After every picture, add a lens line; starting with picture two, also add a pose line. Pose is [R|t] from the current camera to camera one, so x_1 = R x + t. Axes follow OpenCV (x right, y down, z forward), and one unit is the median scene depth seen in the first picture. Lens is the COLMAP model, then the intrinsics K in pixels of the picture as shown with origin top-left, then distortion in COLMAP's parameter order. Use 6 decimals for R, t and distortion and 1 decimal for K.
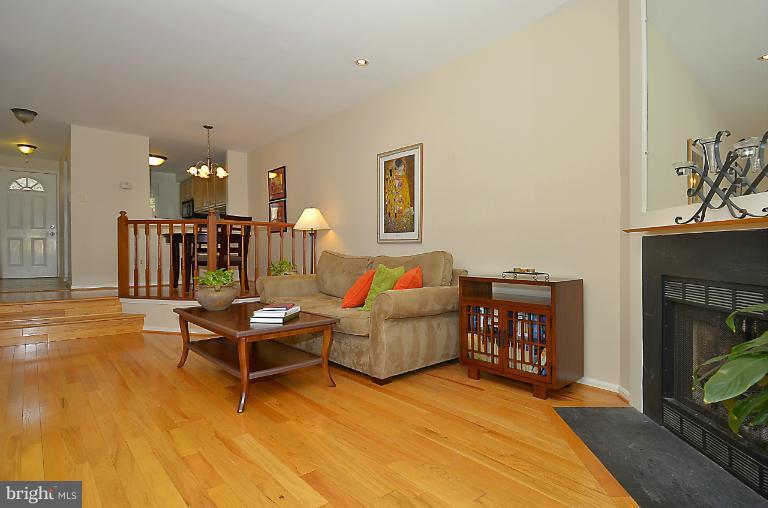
lens RADIAL K [[411.1, 0, 399.6], [0, 411.1, 251.1], [0, 0, 1]] dist [0.023893, -0.000102]
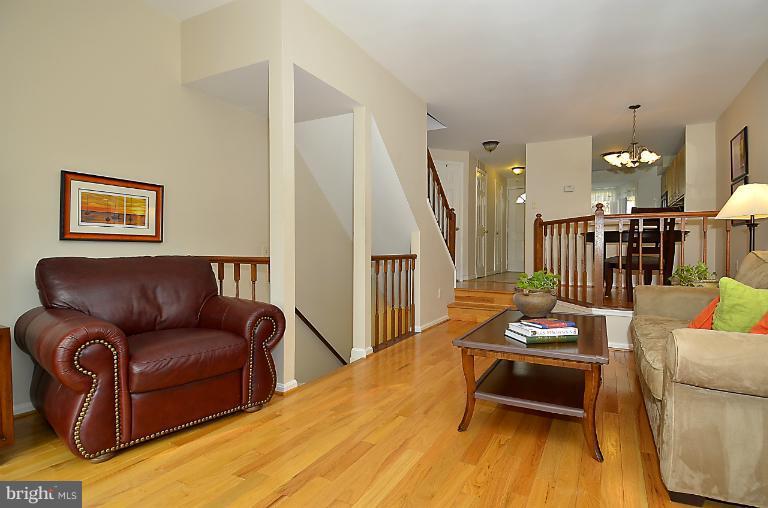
lens RADIAL K [[411.1, 0, 399.6], [0, 411.1, 251.1], [0, 0, 1]] dist [0.023893, -0.000102]
pose [[0.351995, 0.008154, -0.935967, 0.346851], [-0.006961, 0.999957, 0.006094, -0.004820], [0.935976, 0.004370, 0.352036, 0.477749]]
